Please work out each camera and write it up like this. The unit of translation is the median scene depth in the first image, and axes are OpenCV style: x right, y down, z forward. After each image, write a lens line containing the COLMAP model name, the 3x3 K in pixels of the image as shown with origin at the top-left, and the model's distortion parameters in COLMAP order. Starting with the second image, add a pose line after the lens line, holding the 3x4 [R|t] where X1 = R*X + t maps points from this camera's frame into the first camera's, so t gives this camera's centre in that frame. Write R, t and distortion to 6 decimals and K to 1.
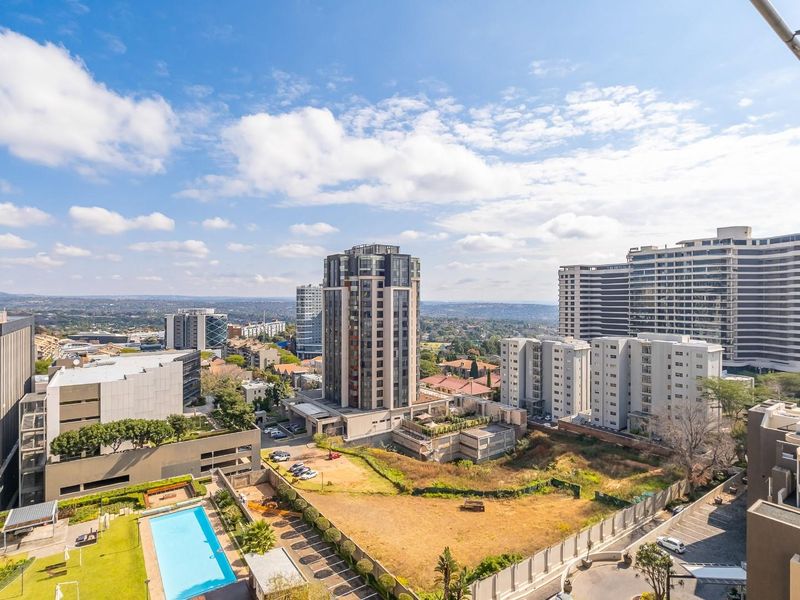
lens RADIAL K [[422.2, 0, 398.9], [0, 422.2, 299.9], [0, 0, 1]] dist [0.004975, 0.001033]
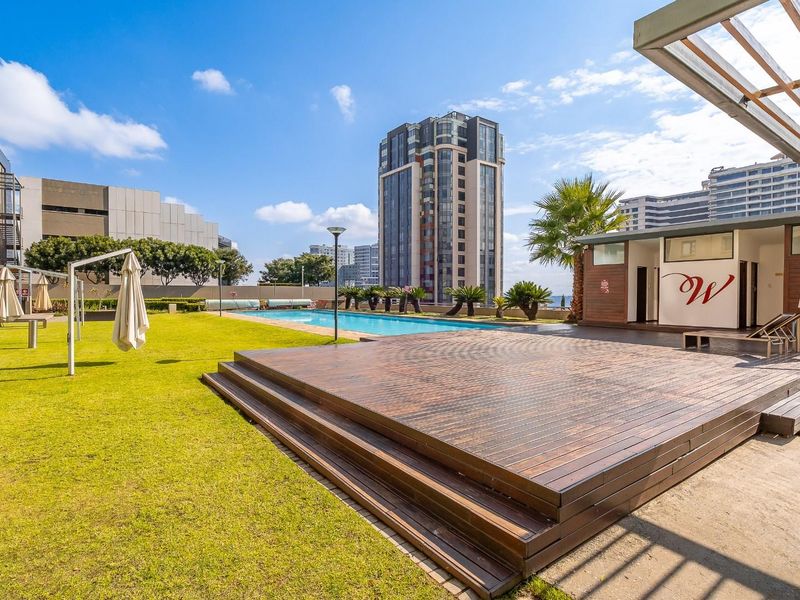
lens RADIAL K [[422.2, 0, 401.1], [0, 422.2, 298.0], [0, 0, 1]] dist [0.004975, 0.001033]
pose [[0.999817, 0.000305, 0.019137, -0.170751], [-0.000449, 0.999971, 0.007560, 0.216244], [-0.019134, -0.007567, 0.999788, 0.219569]]
